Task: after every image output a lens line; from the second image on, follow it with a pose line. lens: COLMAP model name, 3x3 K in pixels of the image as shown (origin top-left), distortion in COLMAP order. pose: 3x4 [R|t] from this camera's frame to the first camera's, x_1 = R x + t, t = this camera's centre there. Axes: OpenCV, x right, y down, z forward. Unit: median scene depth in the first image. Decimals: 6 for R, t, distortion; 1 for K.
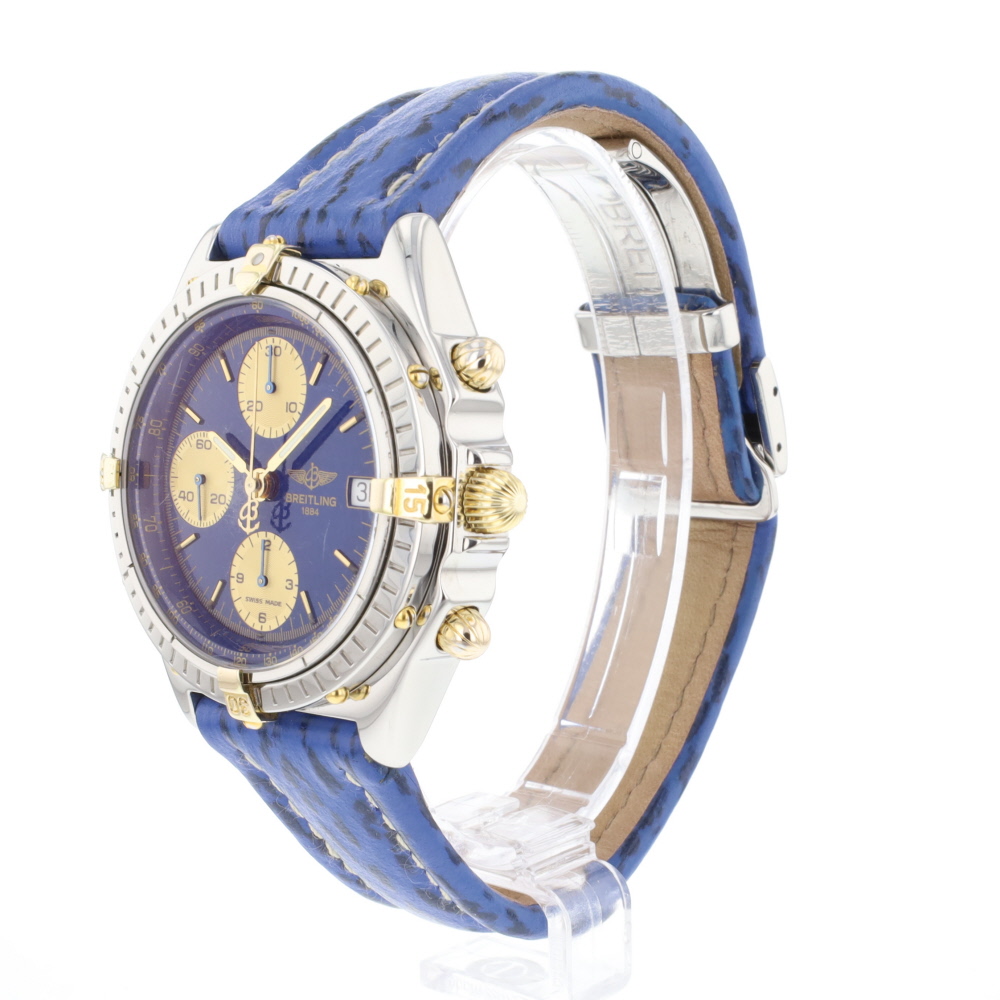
lens RADIAL K [[1794.1, 0, 492.7], [0, 1794.1, 507.4], [0, 0, 1]] dist [0.036792, 0.000000]
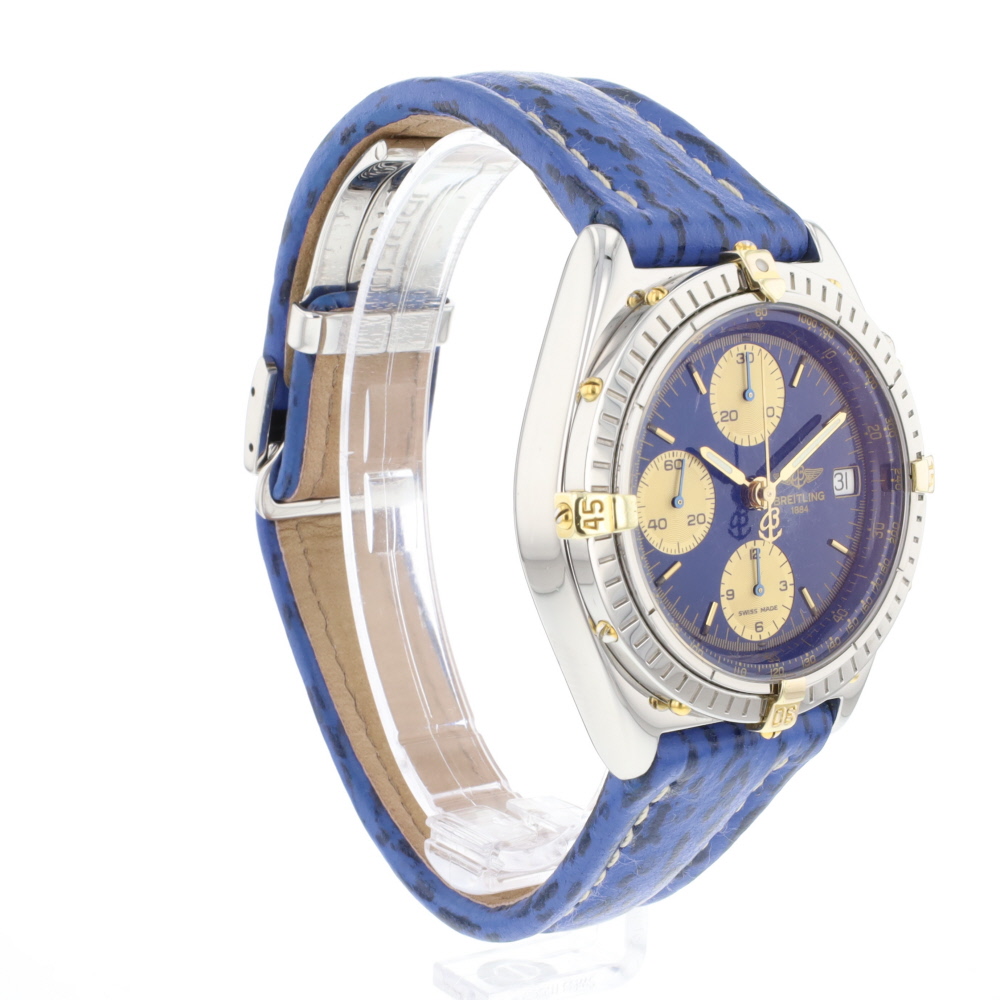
lens RADIAL K [[1794.1, 0, 495.3], [0, 1794.1, 499.1], [0, 0, 1]] dist [0.036792, 0.000000]
pose [[0.257724, -0.131953, 0.957166, -1.108996], [0.118333, 0.987484, 0.104271, -0.129241], [-0.958945, 0.086391, 0.270113, 0.868737]]
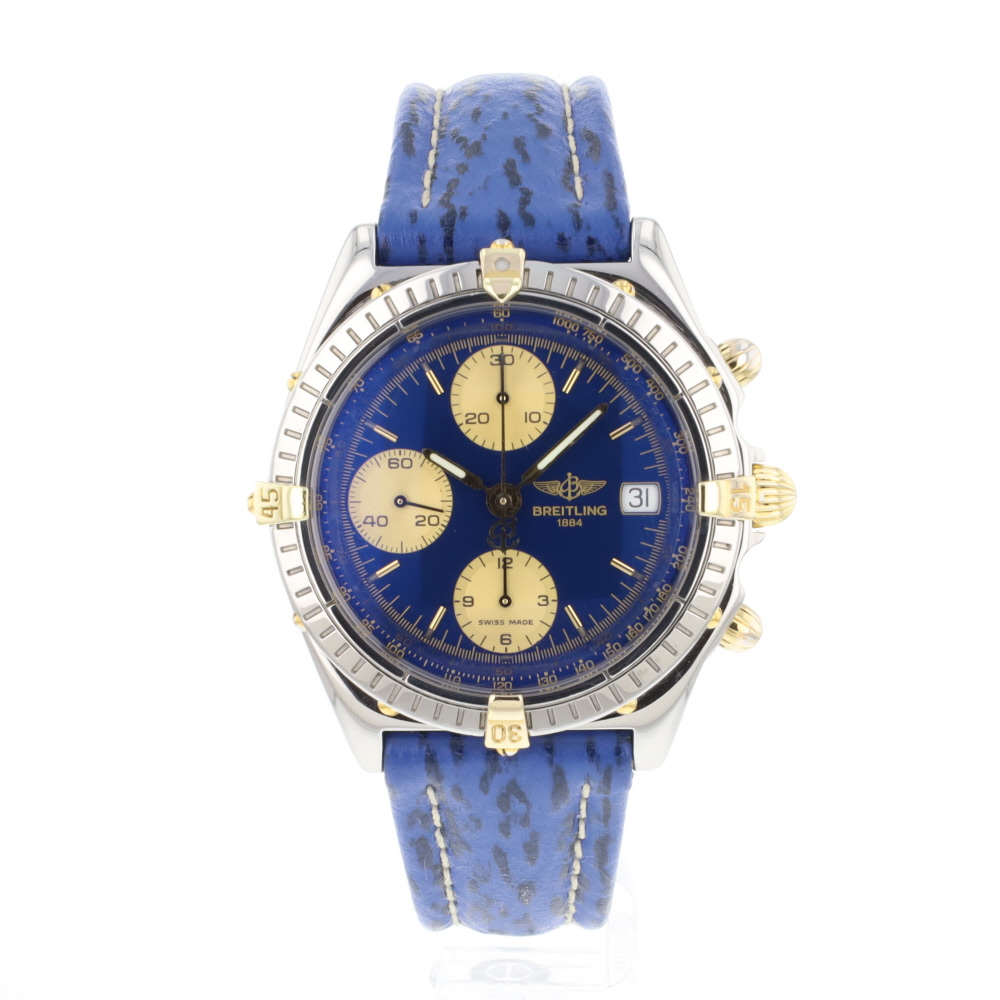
lens RADIAL K [[1794.1, 0, 499.9], [0, 1794.1, 493.3], [0, 0, 1]] dist [0.036792, 0.000000]
pose [[0.786720, -0.082913, 0.611716, -0.710384], [0.078645, 0.996326, 0.033900, -0.048669], [-0.612280, 0.021438, 0.790351, 0.246950]]
